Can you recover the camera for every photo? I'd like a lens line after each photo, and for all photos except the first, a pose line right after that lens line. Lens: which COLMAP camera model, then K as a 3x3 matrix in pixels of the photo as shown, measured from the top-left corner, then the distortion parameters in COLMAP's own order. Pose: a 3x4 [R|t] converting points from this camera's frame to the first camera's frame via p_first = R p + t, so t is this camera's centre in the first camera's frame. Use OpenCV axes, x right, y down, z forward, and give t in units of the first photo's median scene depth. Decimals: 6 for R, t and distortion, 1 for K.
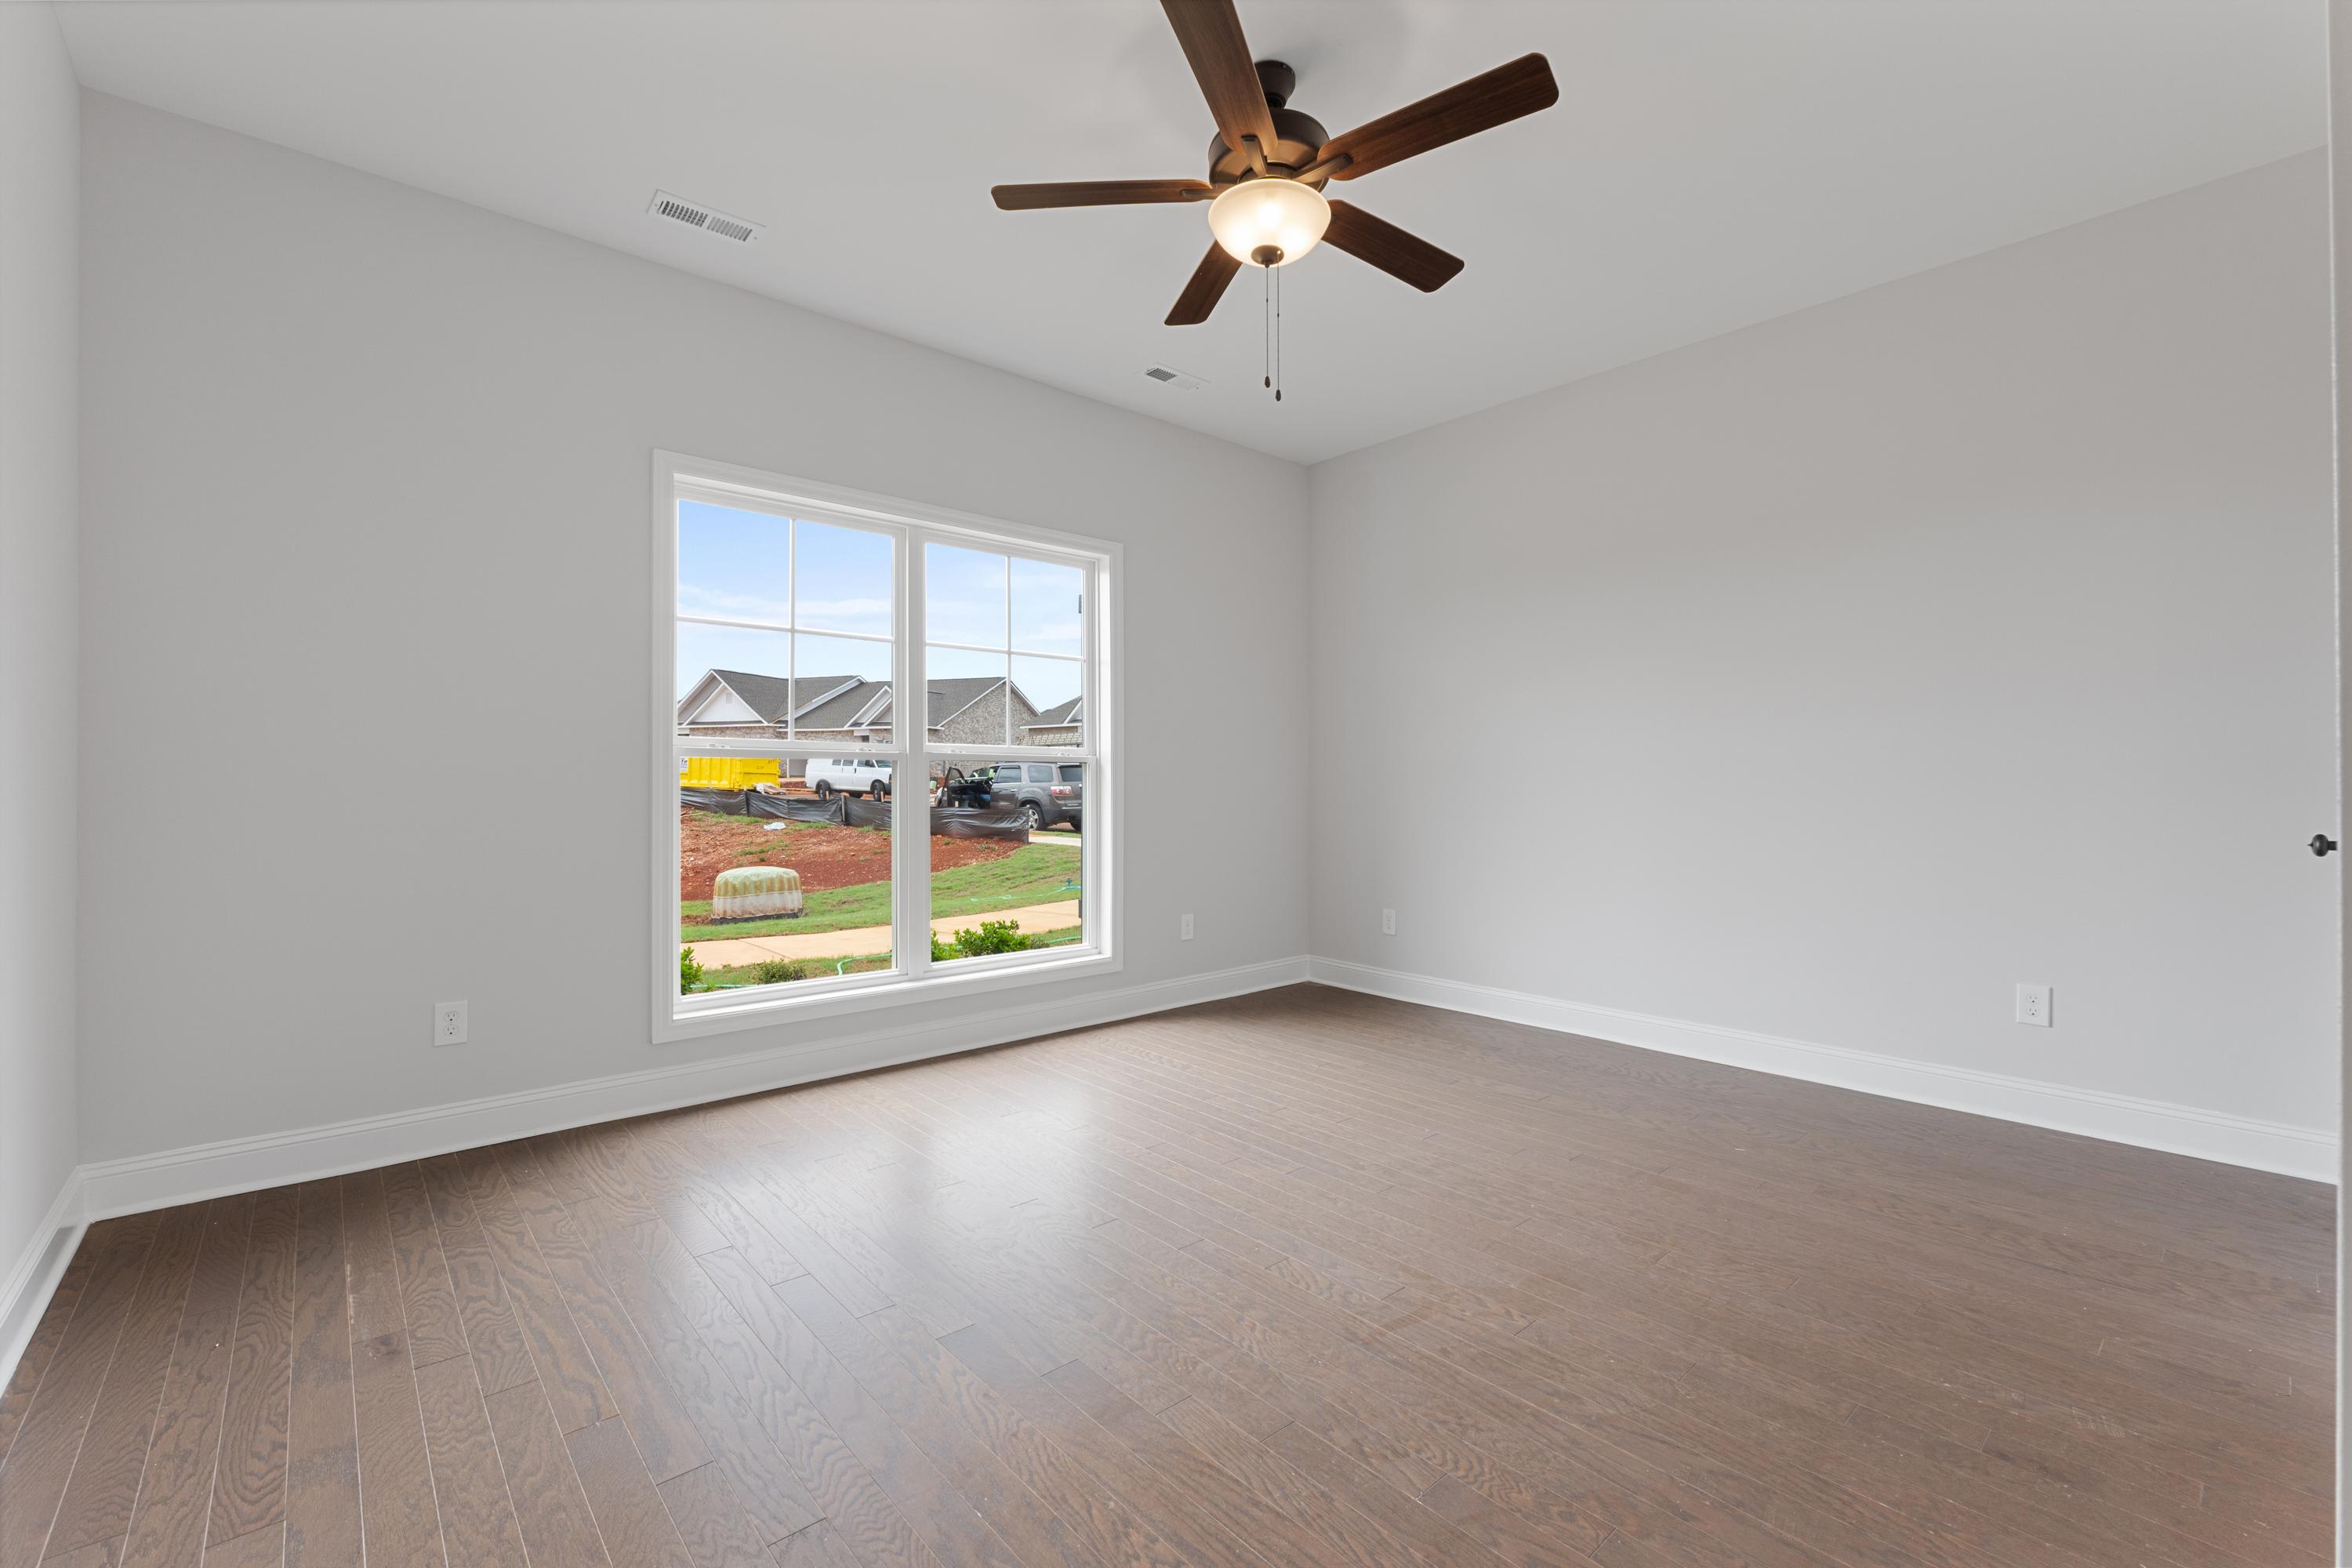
lens RADIAL K [[990.2, 0, 1168.4], [0, 990.2, 776.4], [0, 0, 1]] dist [-0.009551, 0.000082]
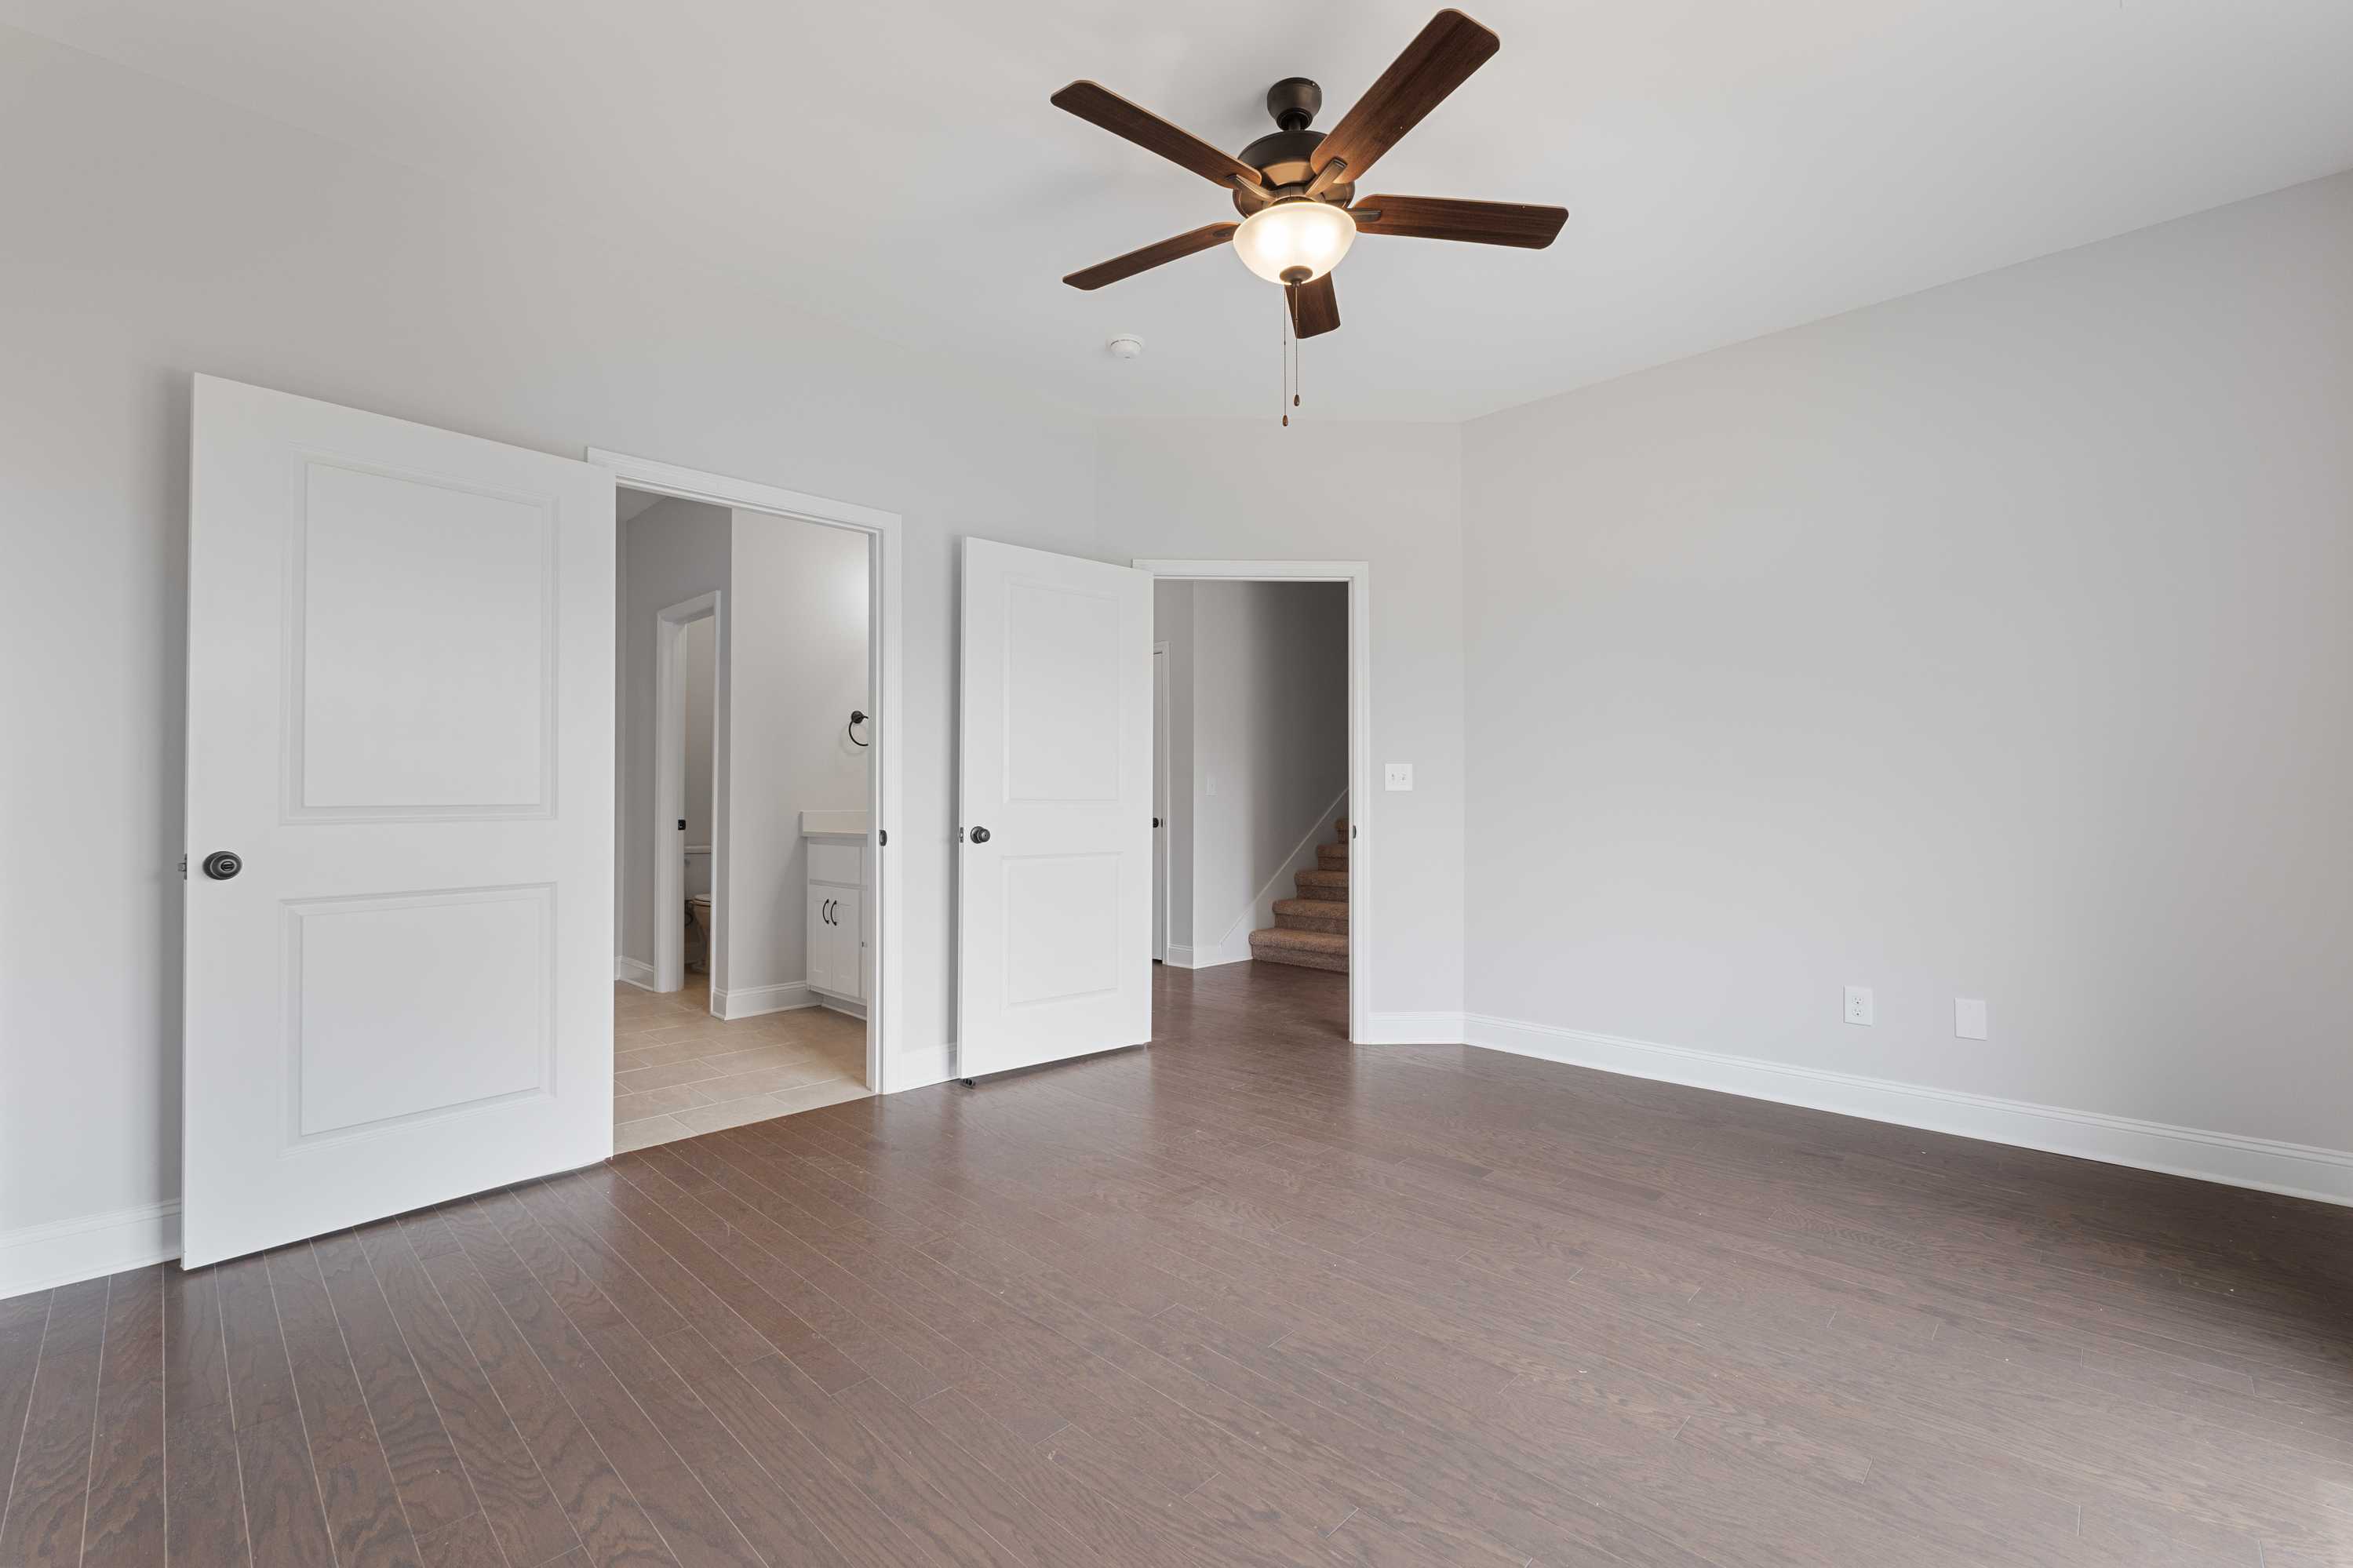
lens RADIAL K [[996.1, 0, 1171.6], [0, 996.1, 794.3], [0, 0, 1]] dist [-0.007672, -0.000189]
pose [[-0.996149, -0.001379, -0.087665, 0.300005], [-0.000062, 0.999887, -0.015028, 0.012511], [0.087676, -0.014965, -0.996037, 1.892966]]
